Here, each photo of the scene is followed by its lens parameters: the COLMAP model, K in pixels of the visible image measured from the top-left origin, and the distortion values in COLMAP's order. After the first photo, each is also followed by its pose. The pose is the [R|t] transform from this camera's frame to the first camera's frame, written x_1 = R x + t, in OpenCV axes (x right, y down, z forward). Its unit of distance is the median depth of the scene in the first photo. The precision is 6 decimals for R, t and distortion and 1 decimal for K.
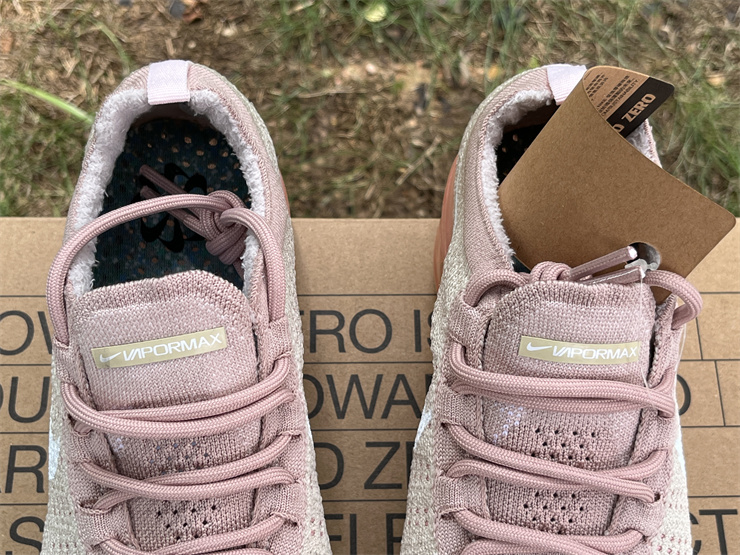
lens RADIAL K [[1092.3, 0, 366.0], [0, 1092.3, 277.5], [0, 0, 1]] dist [0.140183, -0.616848]
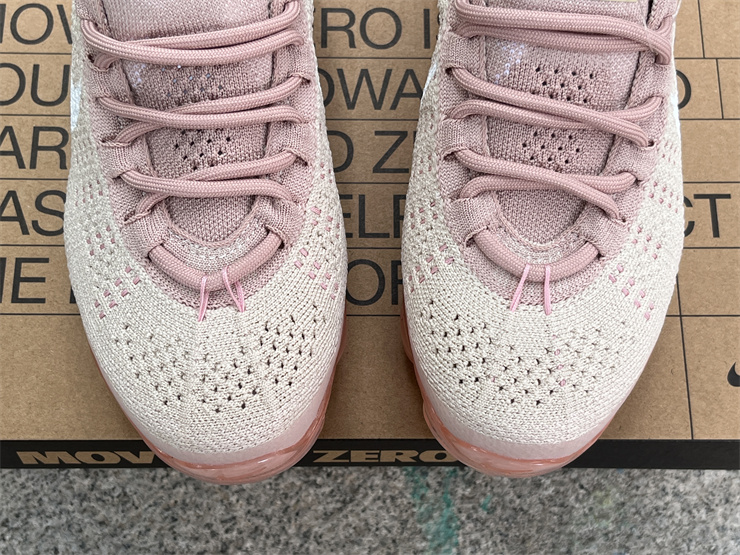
lens RADIAL K [[1087.7, 0, 370.0], [0, 1087.7, 277.5], [0, 0, 1]] dist [0.130732, -0.524967]
pose [[0.999888, 0.009848, -0.011257, 0.010120], [-0.008500, 0.993435, 0.114085, 0.205240], [0.012306, -0.113977, 0.993407, -0.051758]]
